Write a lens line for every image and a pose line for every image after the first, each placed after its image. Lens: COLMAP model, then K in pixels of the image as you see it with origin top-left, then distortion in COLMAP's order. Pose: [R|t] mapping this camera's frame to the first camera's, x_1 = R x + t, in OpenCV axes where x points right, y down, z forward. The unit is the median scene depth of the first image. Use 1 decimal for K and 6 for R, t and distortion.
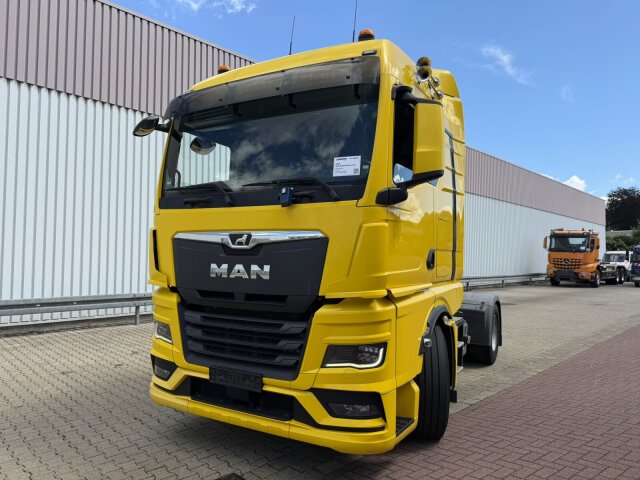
lens RADIAL K [[442.0, 0, 318.7], [0, 442.0, 239.7], [0, 0, 1]] dist [0.100792, -0.131936]
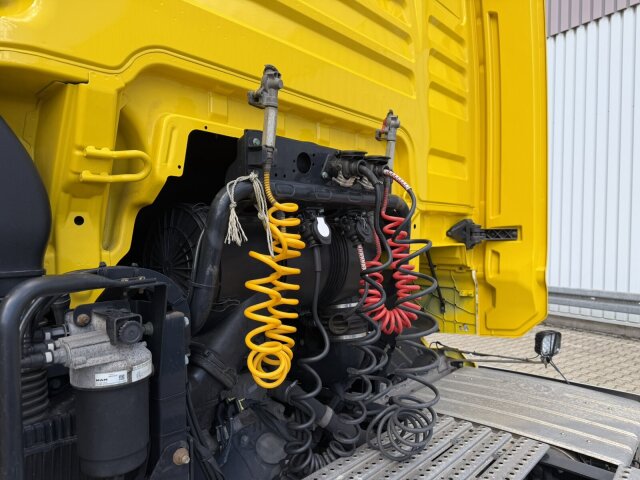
lens RADIAL K [[442.0, 0, 318.7], [0, 442.0, 239.7], [0, 0, 1]] dist [0.100792, -0.131936]
pose [[-0.214732, -0.000865, -0.976673, 0.465761], [0.029429, 0.999540, -0.007355, 0.084151], [0.976229, -0.030322, -0.214608, 1.564186]]
